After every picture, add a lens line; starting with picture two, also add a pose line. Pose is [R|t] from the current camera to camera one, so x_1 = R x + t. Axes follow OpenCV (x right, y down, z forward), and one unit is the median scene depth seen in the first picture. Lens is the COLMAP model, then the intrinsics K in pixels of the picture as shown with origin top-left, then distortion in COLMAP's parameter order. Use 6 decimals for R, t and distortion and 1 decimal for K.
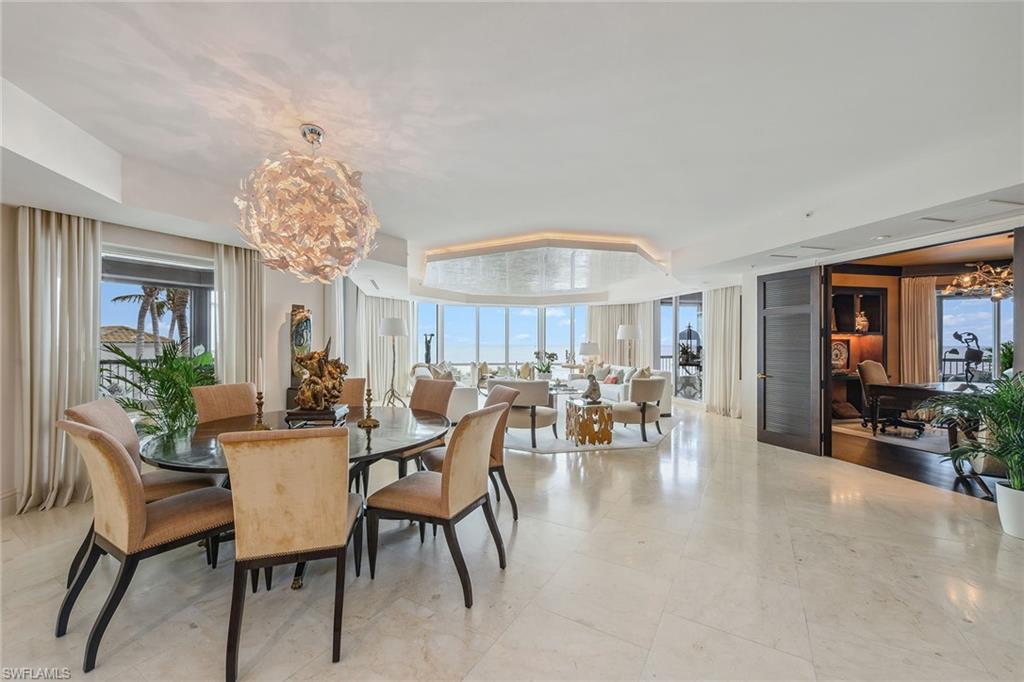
lens RADIAL K [[402.4, 0, 509.2], [0, 402.4, 342.6], [0, 0, 1]] dist [0.018394, -0.005697]
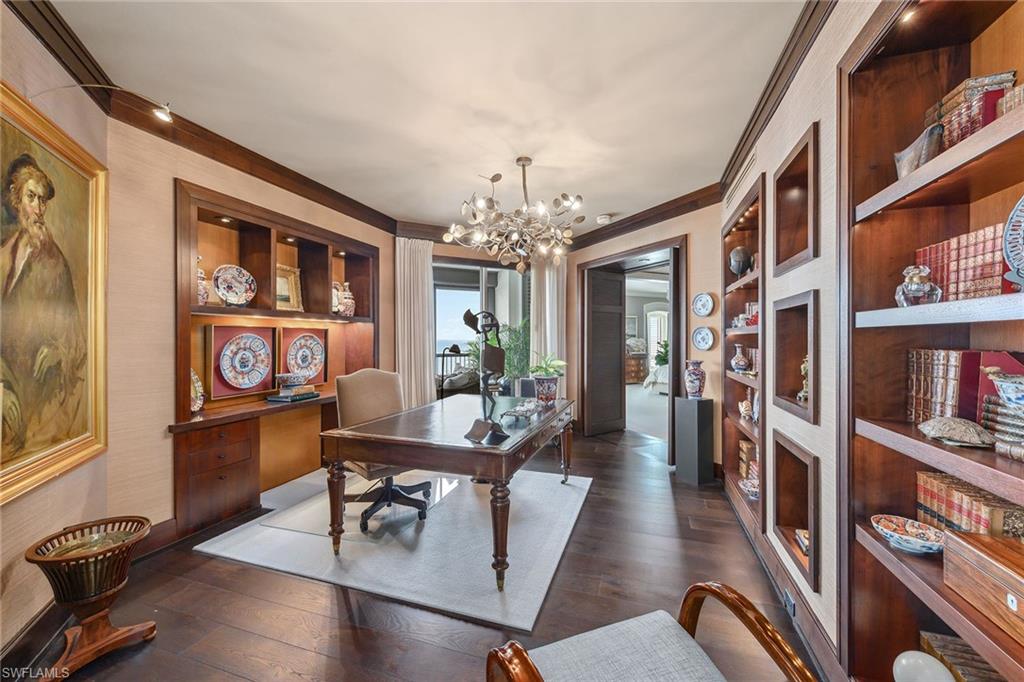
lens RADIAL K [[402.4, 0, 509.2], [0, 402.4, 342.6], [0, 0, 1]] dist [0.018394, -0.005697]
pose [[0.533768, -0.007506, 0.845597, 0.517300], [-0.002076, 0.999946, 0.010186, 0.004684], [-0.845628, -0.007192, 0.533724, 0.506229]]
